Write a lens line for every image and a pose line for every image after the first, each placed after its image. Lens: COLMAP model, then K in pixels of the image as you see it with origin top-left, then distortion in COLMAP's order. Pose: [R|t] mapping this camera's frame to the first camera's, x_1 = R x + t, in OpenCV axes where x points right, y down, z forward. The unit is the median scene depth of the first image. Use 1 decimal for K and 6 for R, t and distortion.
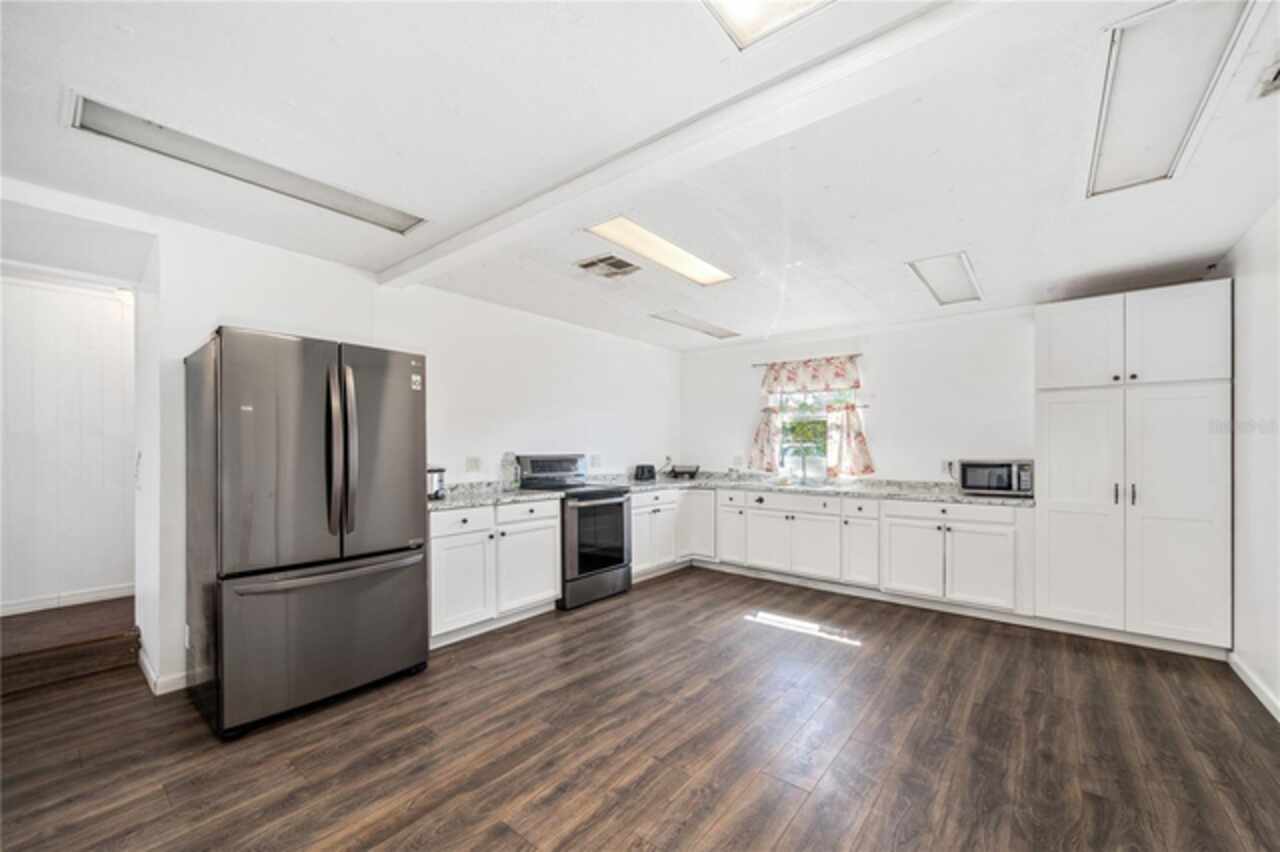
lens RADIAL K [[497.7, 0, 645.0], [0, 497.7, 446.0], [0, 0, 1]] dist [-0.001914, -0.000137]
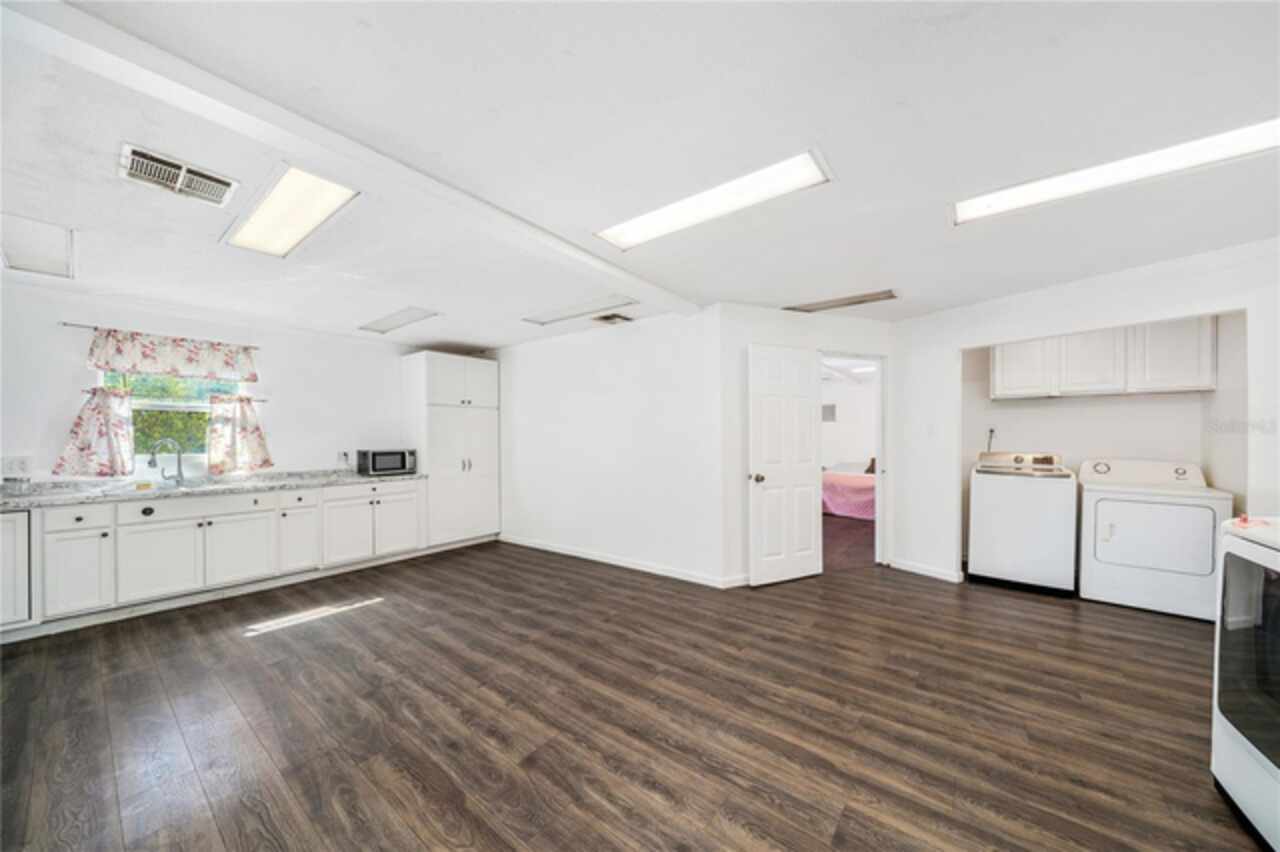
lens RADIAL K [[441.9, 0, 638.5], [0, 441.9, 436.4], [0, 0, 1]] dist [-0.001393, -0.000087]
pose [[-0.020984, 0.006715, 0.999757, -0.530774], [0.005471, 0.999963, -0.006602, 0.002393], [-0.999765, 0.005331, -0.021020, 0.296800]]
